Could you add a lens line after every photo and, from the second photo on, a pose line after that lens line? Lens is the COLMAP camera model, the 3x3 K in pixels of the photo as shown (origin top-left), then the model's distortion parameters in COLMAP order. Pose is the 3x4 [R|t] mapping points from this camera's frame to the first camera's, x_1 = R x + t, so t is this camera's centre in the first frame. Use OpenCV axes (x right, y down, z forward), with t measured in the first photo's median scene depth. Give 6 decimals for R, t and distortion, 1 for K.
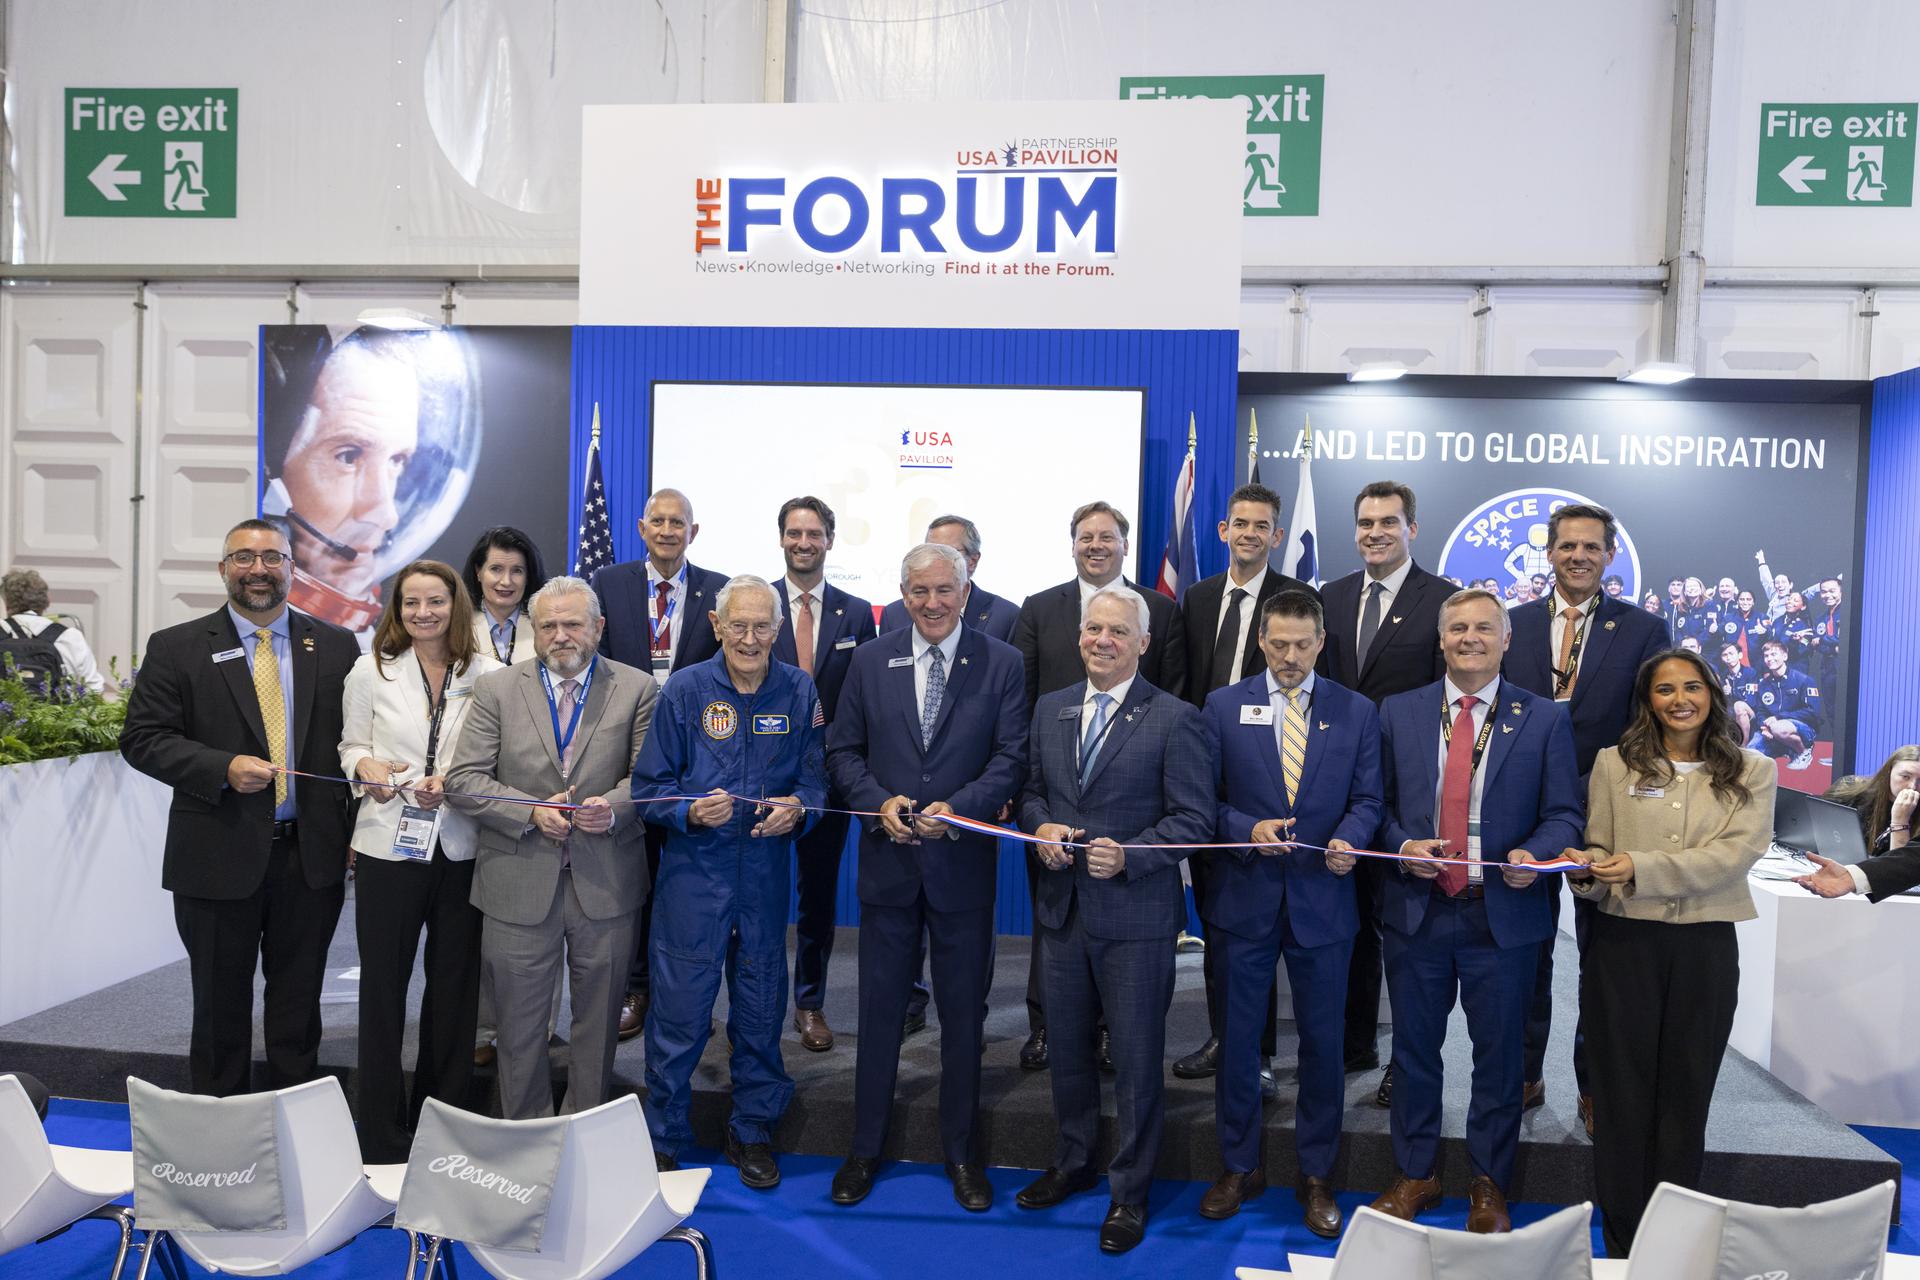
lens RADIAL K [[1413.3, 0, 961.5], [0, 1413.3, 637.4], [0, 0, 1]] dist [-0.004989, 0.007300]
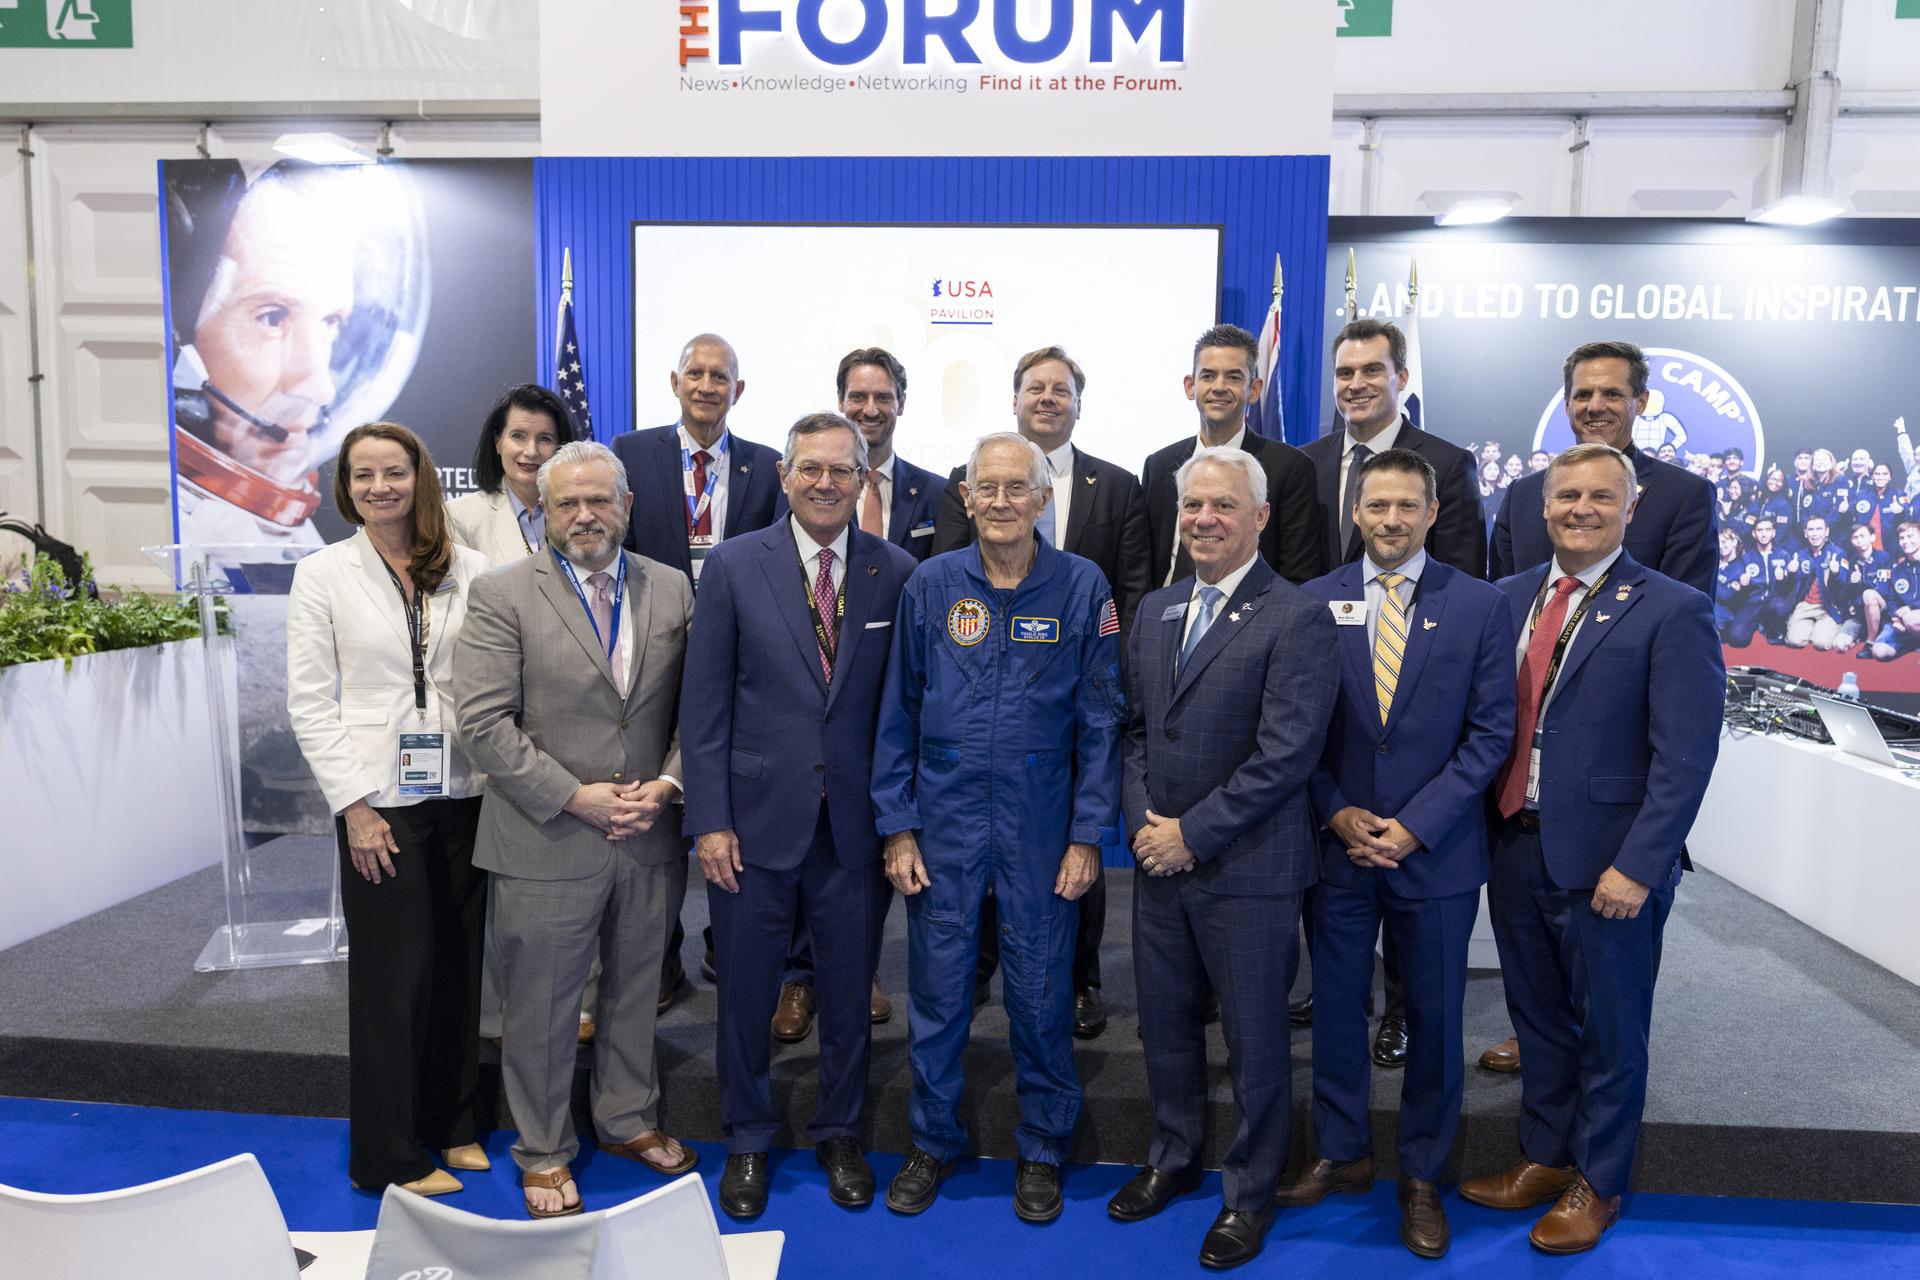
lens RADIAL K [[1413.3, 0, 948.6], [0, 1413.3, 646.2], [0, 0, 1]] dist [-0.004989, 0.007300]
pose [[0.999756, -0.011856, 0.018663, -0.048910], [0.010326, 0.996739, 0.080031, 0.004024], [-0.019551, -0.079819, 0.996618, 0.137527]]
